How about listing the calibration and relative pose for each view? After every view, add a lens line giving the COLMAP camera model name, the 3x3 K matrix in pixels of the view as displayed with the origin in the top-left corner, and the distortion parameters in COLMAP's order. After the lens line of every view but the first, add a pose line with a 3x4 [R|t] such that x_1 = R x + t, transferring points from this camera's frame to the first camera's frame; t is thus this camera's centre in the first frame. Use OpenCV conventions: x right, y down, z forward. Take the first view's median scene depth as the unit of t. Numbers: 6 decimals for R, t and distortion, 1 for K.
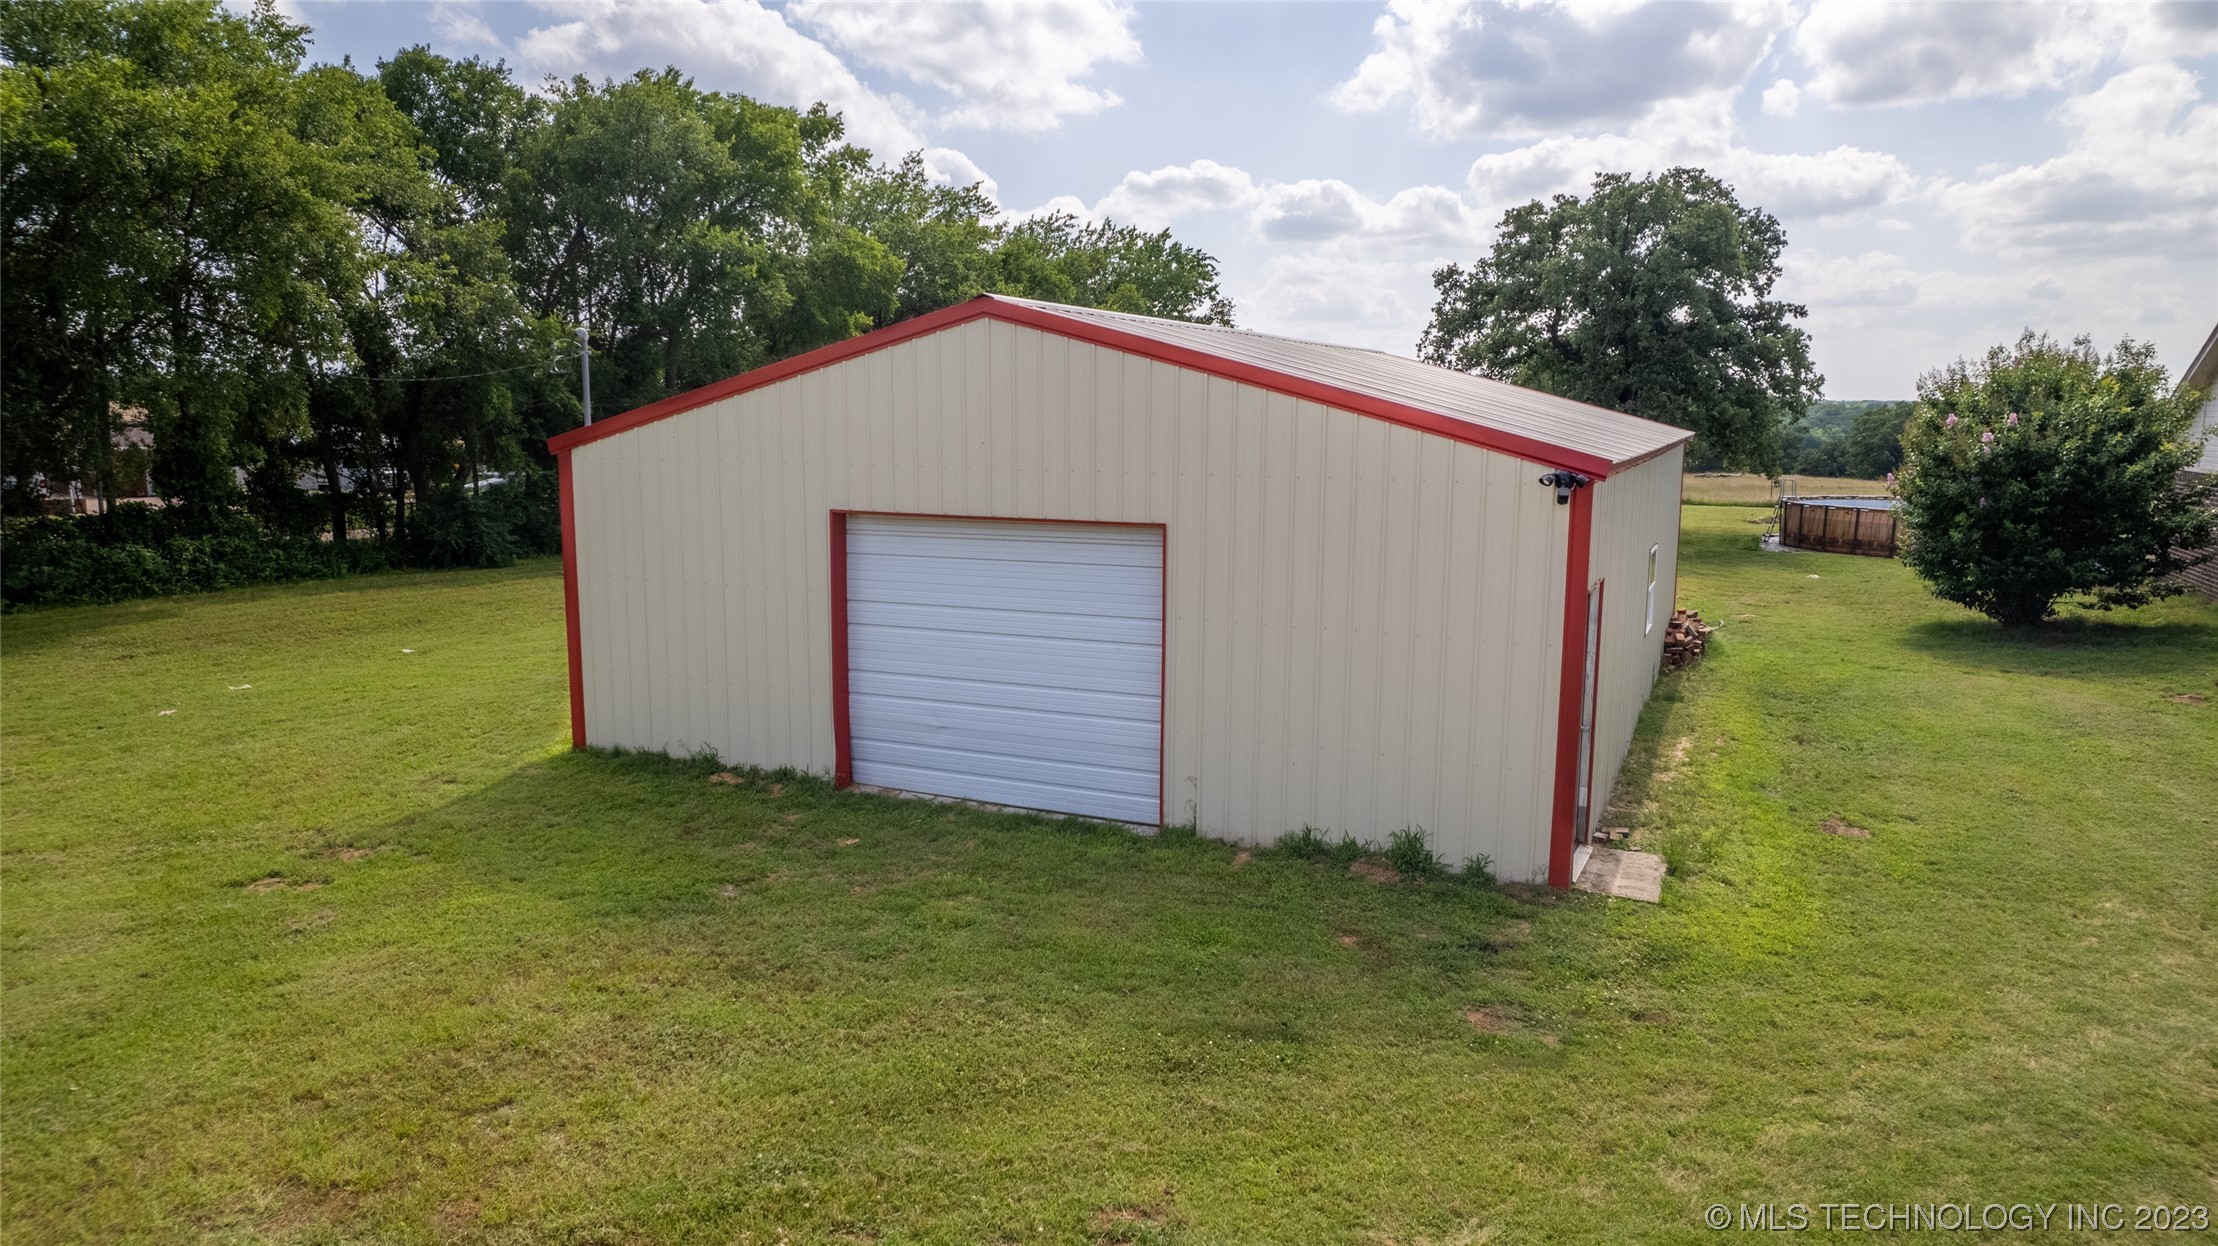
lens RADIAL K [[1434.7, 0, 1109.0], [0, 1434.7, 623.0], [0, 0, 1]] dist [-0.112381, 0.105546]
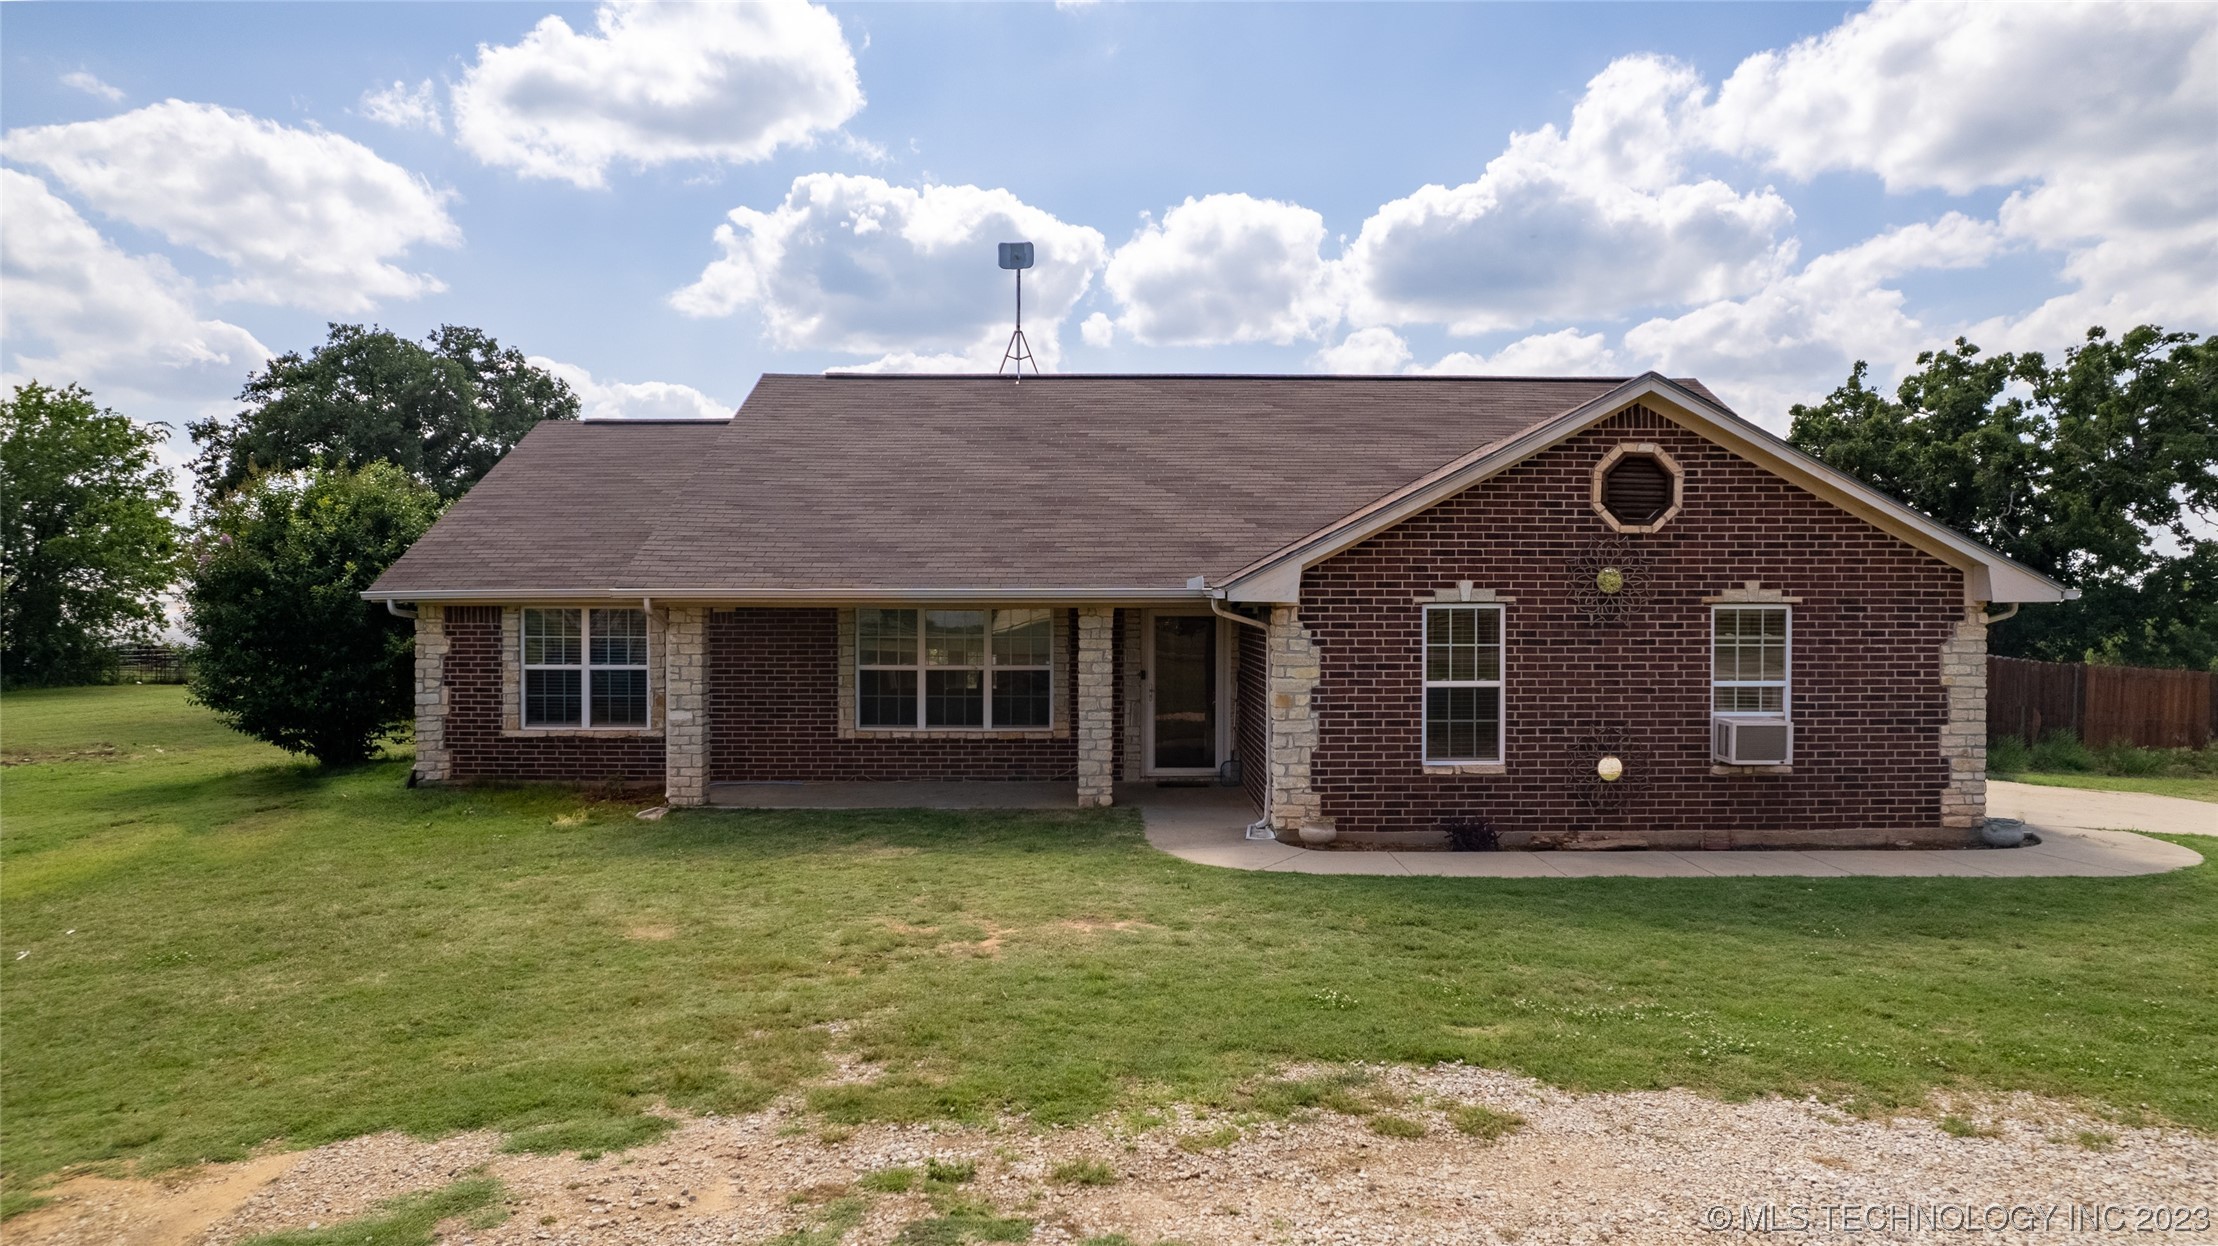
lens RADIAL K [[1458.9, 0, 1109.0], [0, 1458.9, 623.0], [0, 0, 1]] dist [-0.037722, 0.005038]
pose [[0.906598, -0.007125, 0.421934, 0.389507], [0.067417, 0.989461, -0.128150, 0.036089], [-0.416574, 0.144627, 0.897524, -0.051493]]
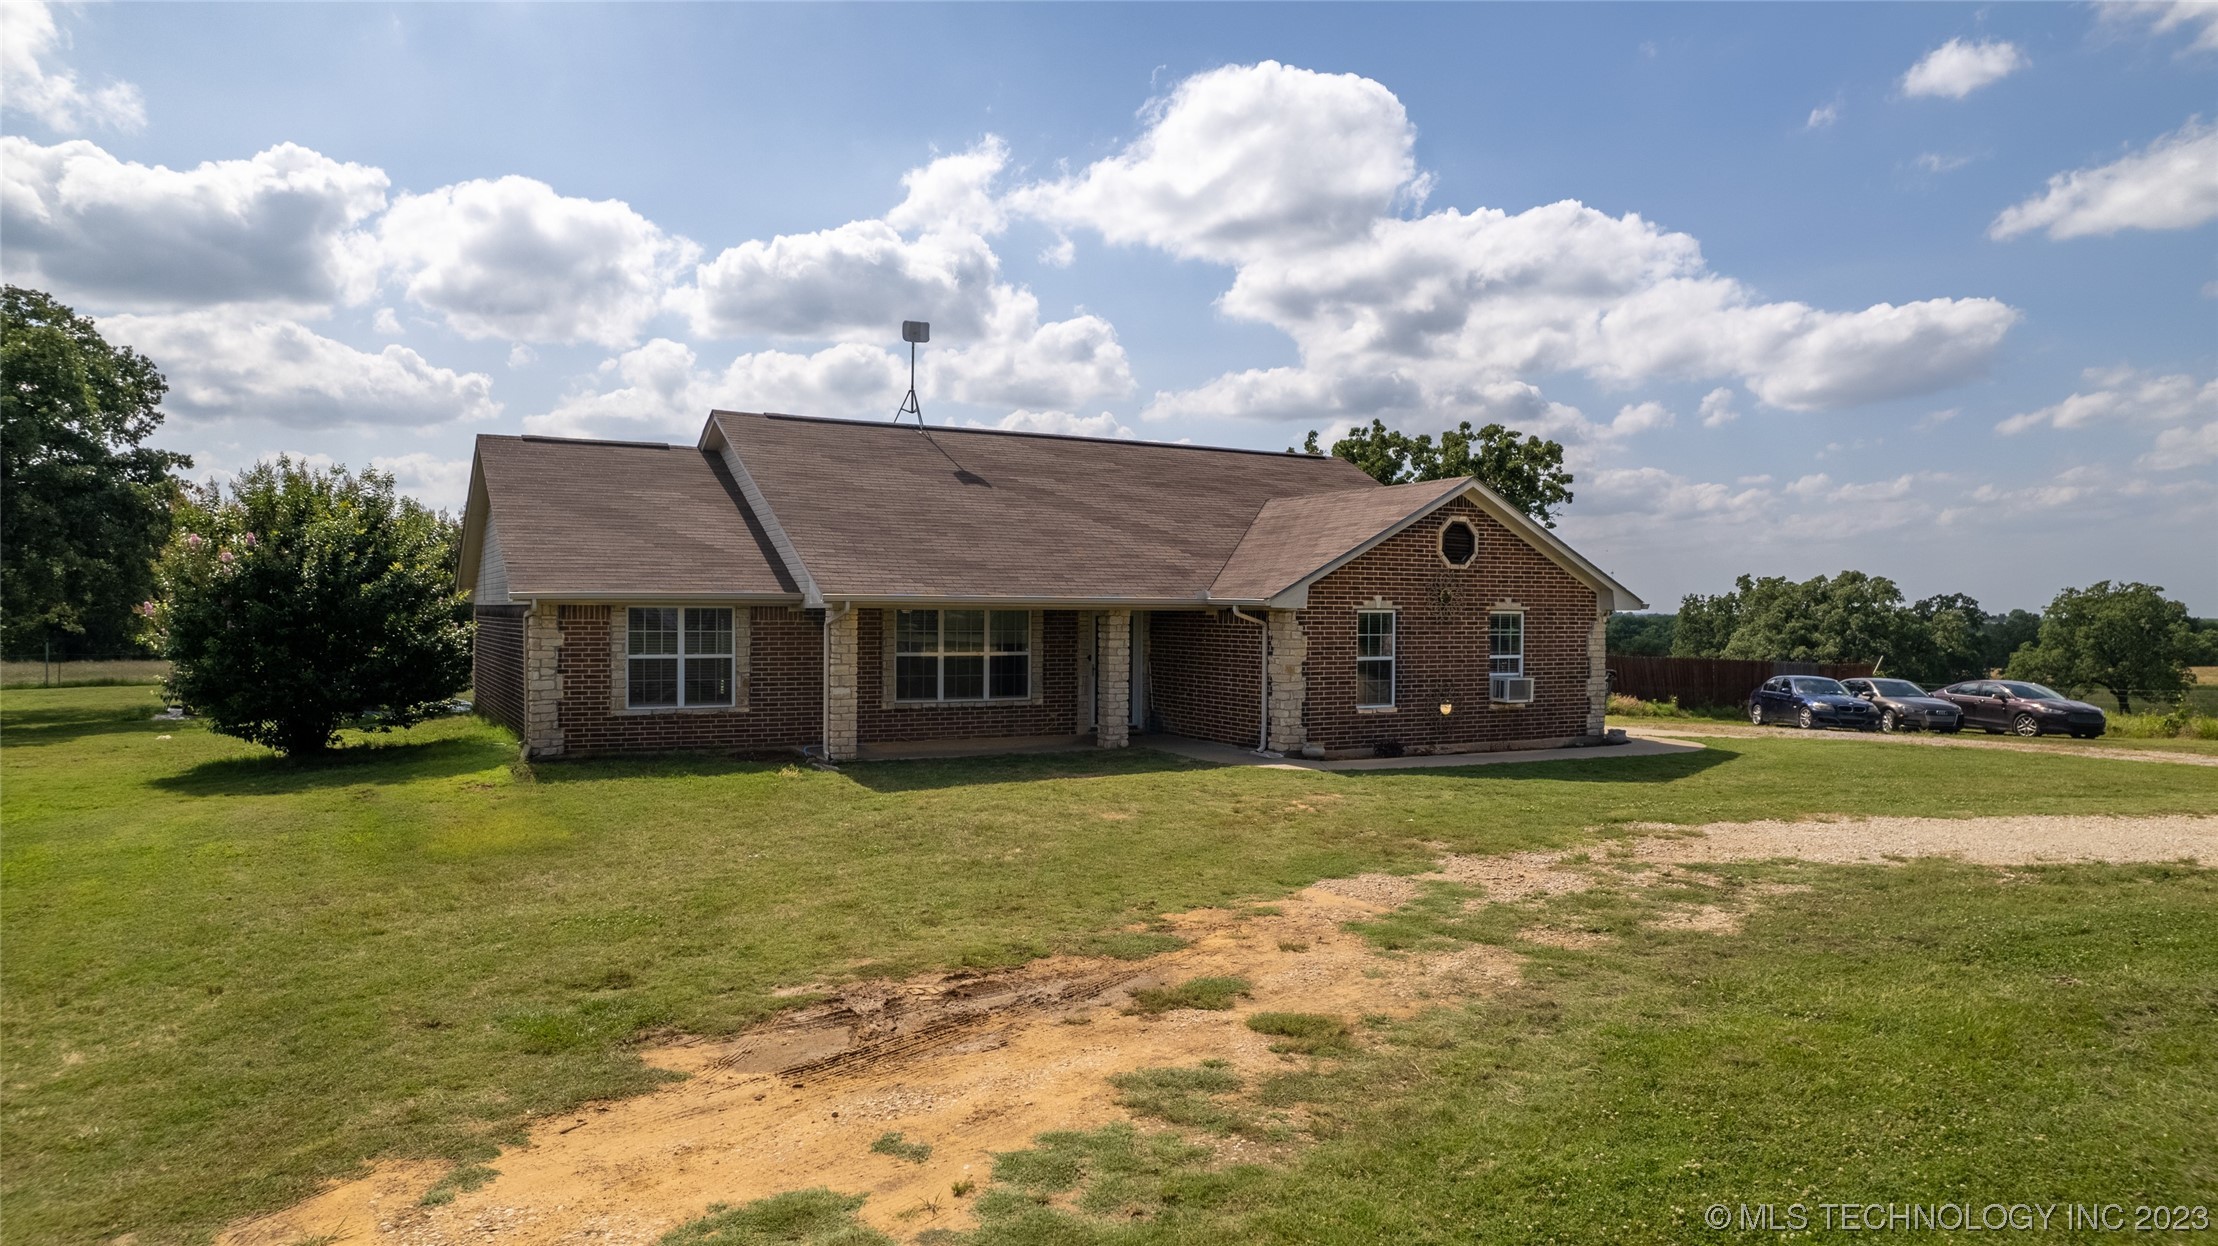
lens RADIAL K [[1431.5, 0, 1109.0], [0, 1431.5, 623.0], [0, 0, 1]] dist [-0.032981, 0.003625]
pose [[0.597248, -0.005788, 0.802036, 0.106381], [0.118032, 0.989721, -0.080751, 0.030903], [-0.793324, 0.142894, 0.591792, -0.024573]]
